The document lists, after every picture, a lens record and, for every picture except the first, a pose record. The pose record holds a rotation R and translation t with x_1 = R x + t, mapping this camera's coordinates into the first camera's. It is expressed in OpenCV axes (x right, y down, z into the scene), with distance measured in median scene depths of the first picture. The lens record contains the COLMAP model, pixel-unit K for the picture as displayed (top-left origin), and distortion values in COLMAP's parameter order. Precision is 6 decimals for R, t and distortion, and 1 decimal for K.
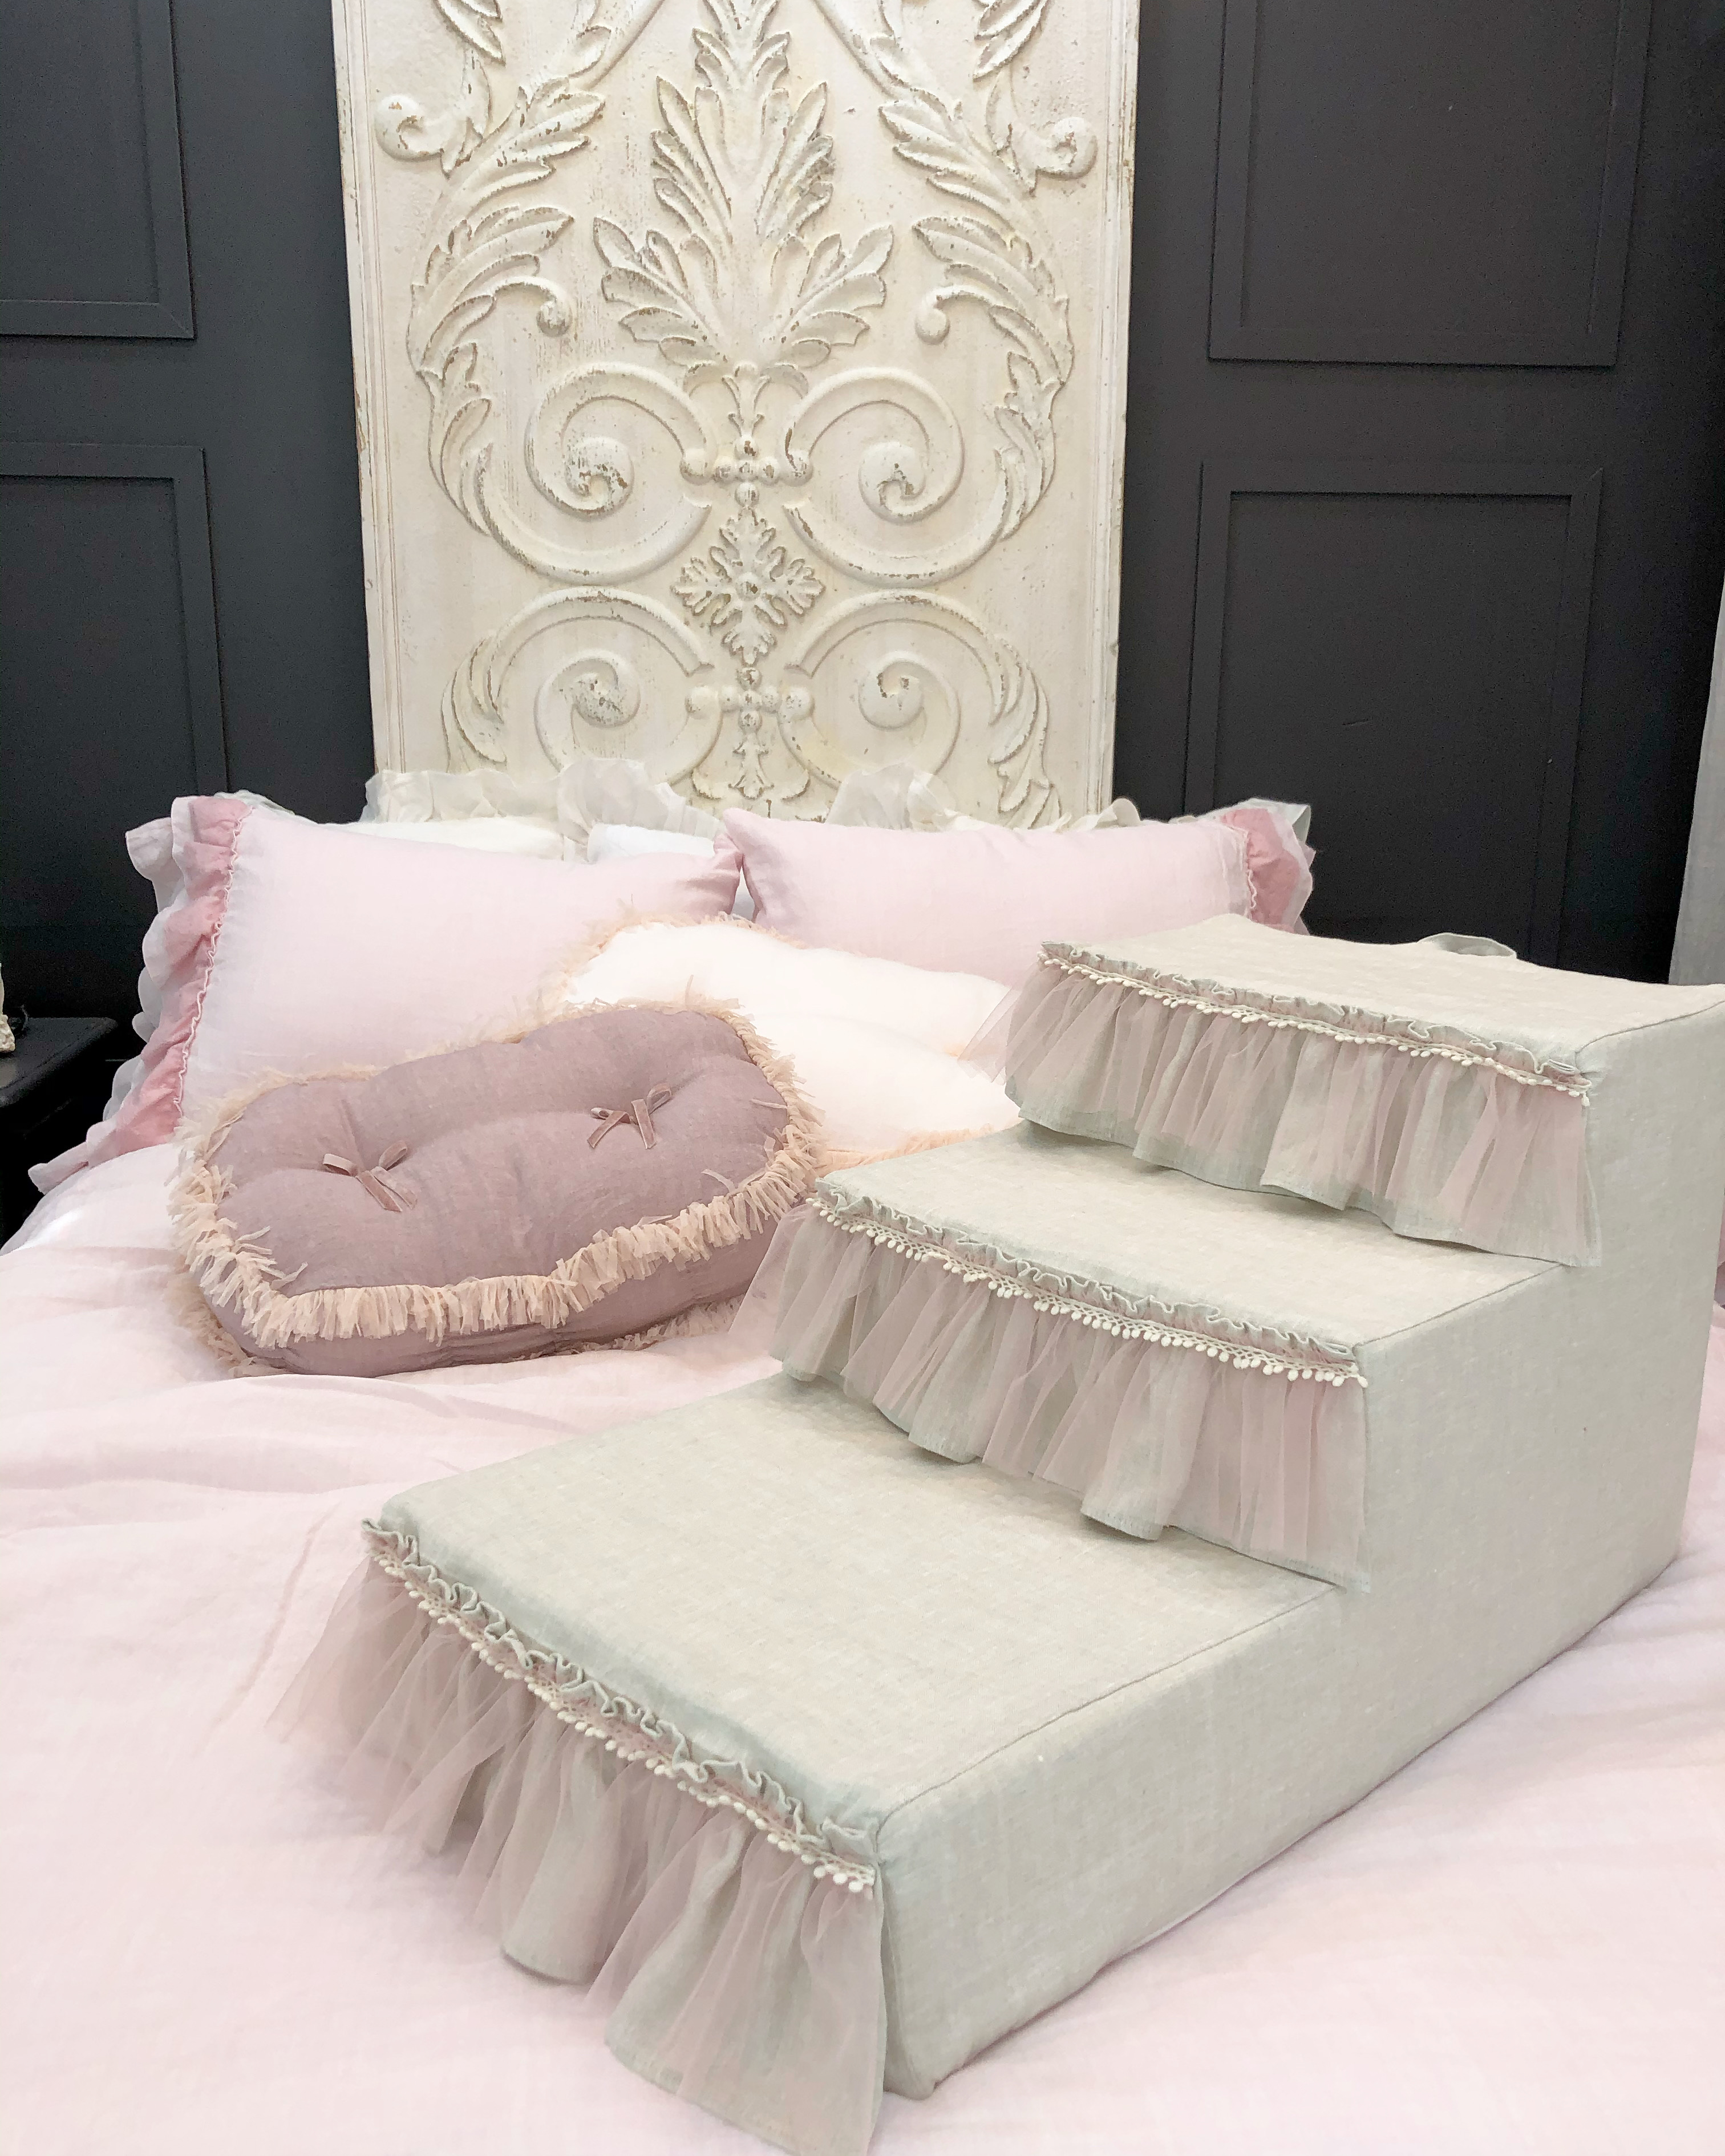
lens RADIAL K [[1845.6, 0, 866.7], [0, 1845.6, 983.2], [0, 0, 1]] dist [0.011756, 0.017986]
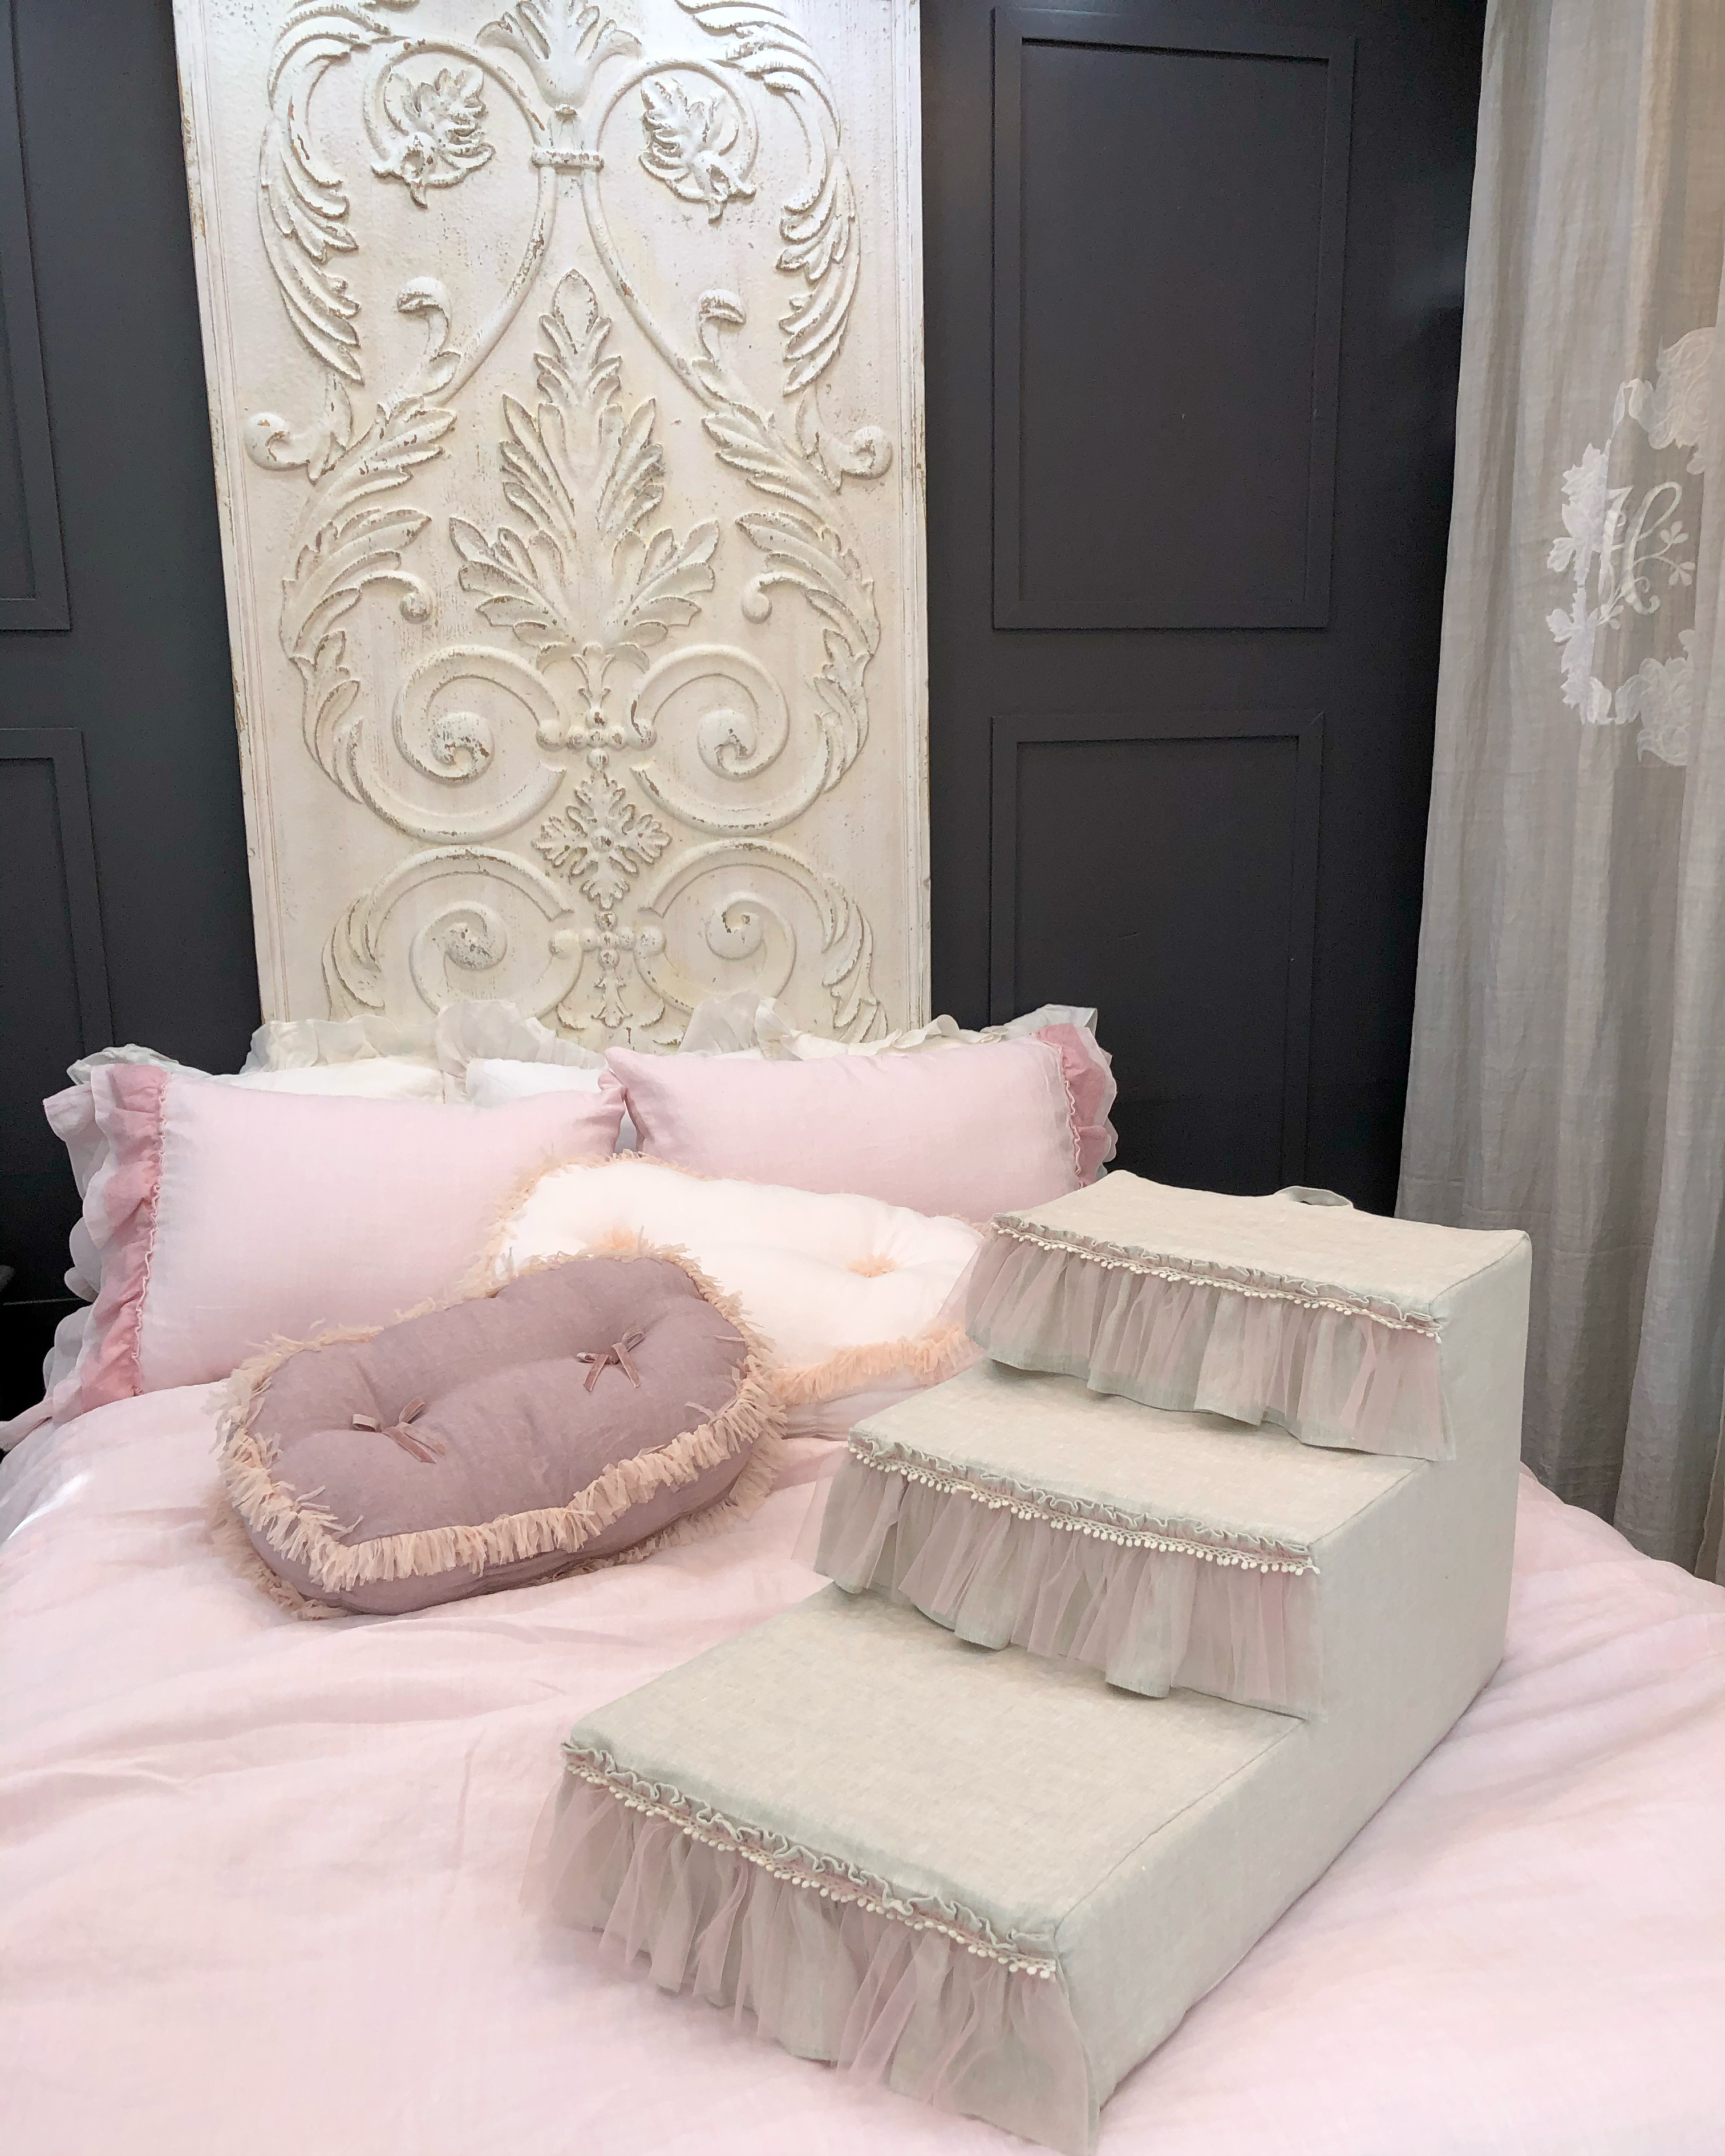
lens RADIAL K [[1784.1, 0, 862.5], [0, 1784.1, 1078.0], [0, 0, 1]] dist [0.073436, -0.192556]
pose [[0.988669, -0.052159, 0.140759, -0.189410], [0.055528, 0.998255, -0.020110, -0.114957], [-0.139465, 0.027698, 0.989840, -0.233277]]
